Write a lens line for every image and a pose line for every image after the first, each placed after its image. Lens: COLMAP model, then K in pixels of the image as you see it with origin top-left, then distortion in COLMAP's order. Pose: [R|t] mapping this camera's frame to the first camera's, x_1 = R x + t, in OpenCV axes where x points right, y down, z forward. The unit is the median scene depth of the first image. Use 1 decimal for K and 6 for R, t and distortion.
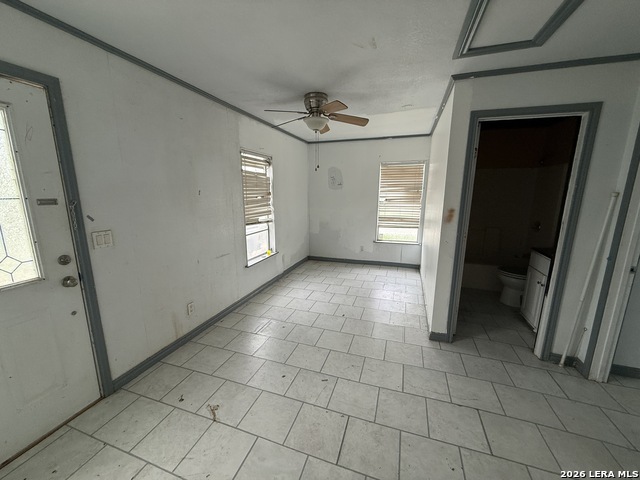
lens RADIAL K [[254.6, 0, 318.4], [0, 254.6, 244.3], [0, 0, 1]] dist [0.000799, -0.000393]
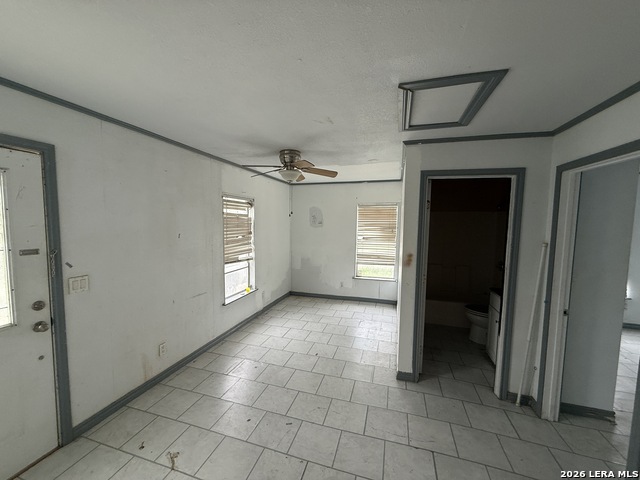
lens RADIAL K [[254.6, 0, 317.0], [0, 254.6, 244.4], [0, 0, 1]] dist [0.000799, -0.000393]
pose [[0.999404, 0.006968, 0.033824, 0.087724], [-0.002812, 0.992600, -0.121395, -0.047211], [-0.034420, 0.121228, 0.992028, -0.087098]]
